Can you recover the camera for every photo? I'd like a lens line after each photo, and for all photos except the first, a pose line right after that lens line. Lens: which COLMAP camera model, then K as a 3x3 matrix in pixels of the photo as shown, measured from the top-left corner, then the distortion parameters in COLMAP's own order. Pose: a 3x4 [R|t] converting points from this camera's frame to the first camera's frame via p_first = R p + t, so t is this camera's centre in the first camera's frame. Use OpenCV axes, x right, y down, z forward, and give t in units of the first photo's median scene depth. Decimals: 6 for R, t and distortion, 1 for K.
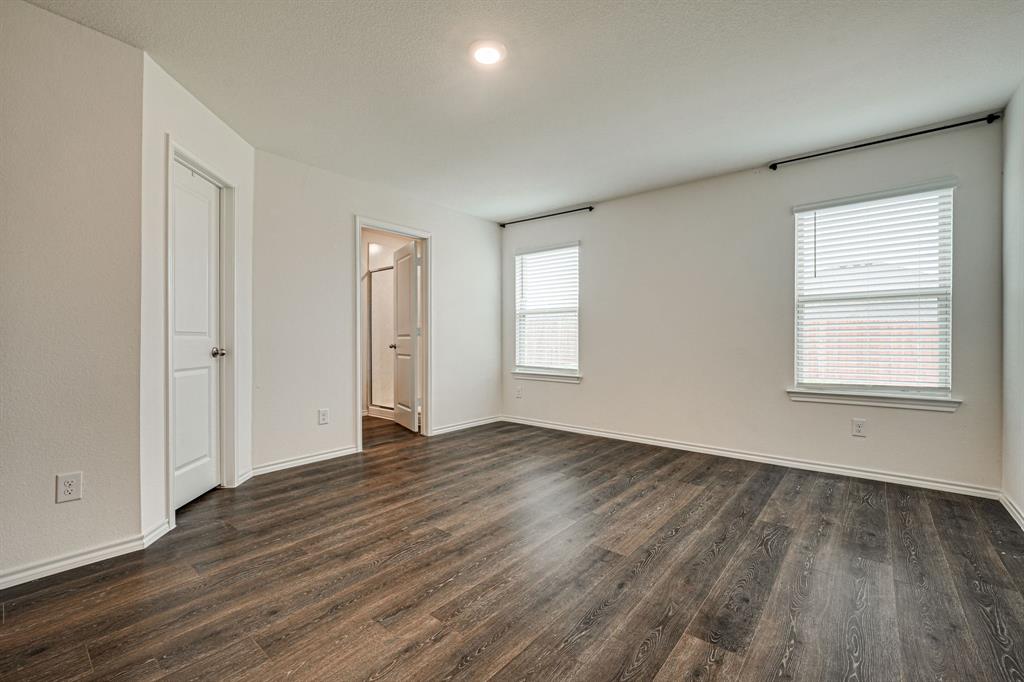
lens RADIAL K [[426.3, 0, 511.9], [0, 426.3, 339.1], [0, 0, 1]] dist [-0.008374, 0.000761]
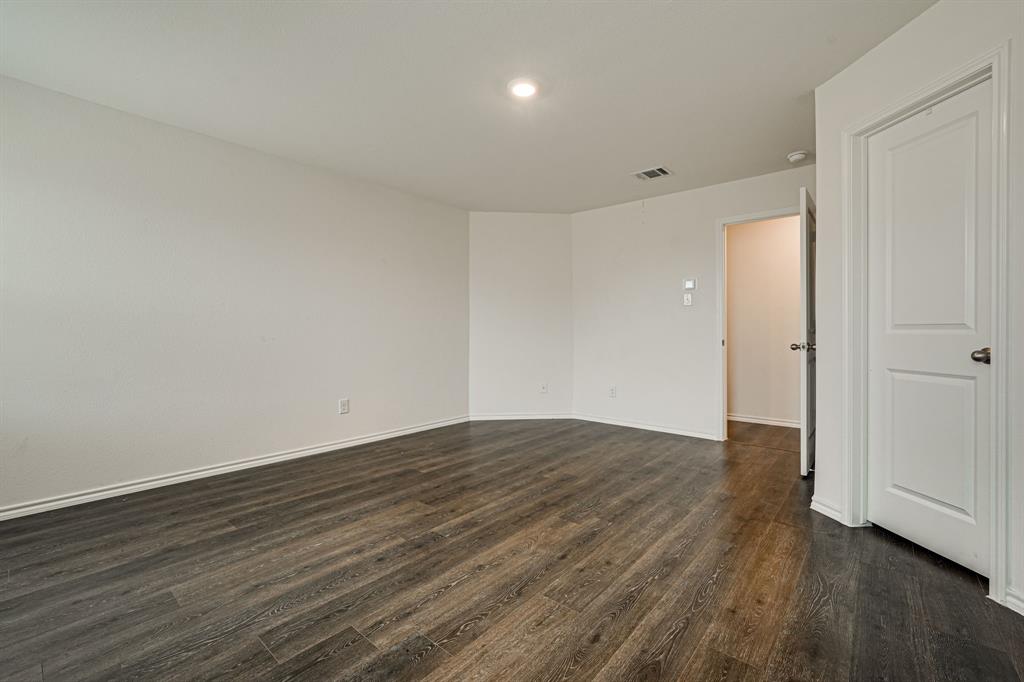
lens RADIAL K [[426.3, 0, 510.6], [0, 426.3, 336.8], [0, 0, 1]] dist [-0.008374, 0.000761]
pose [[-0.999839, 0.001400, 0.017879, -0.036459], [0.001597, 0.999938, 0.011009, -0.004234], [-0.017863, 0.011036, -0.999780, 1.912558]]
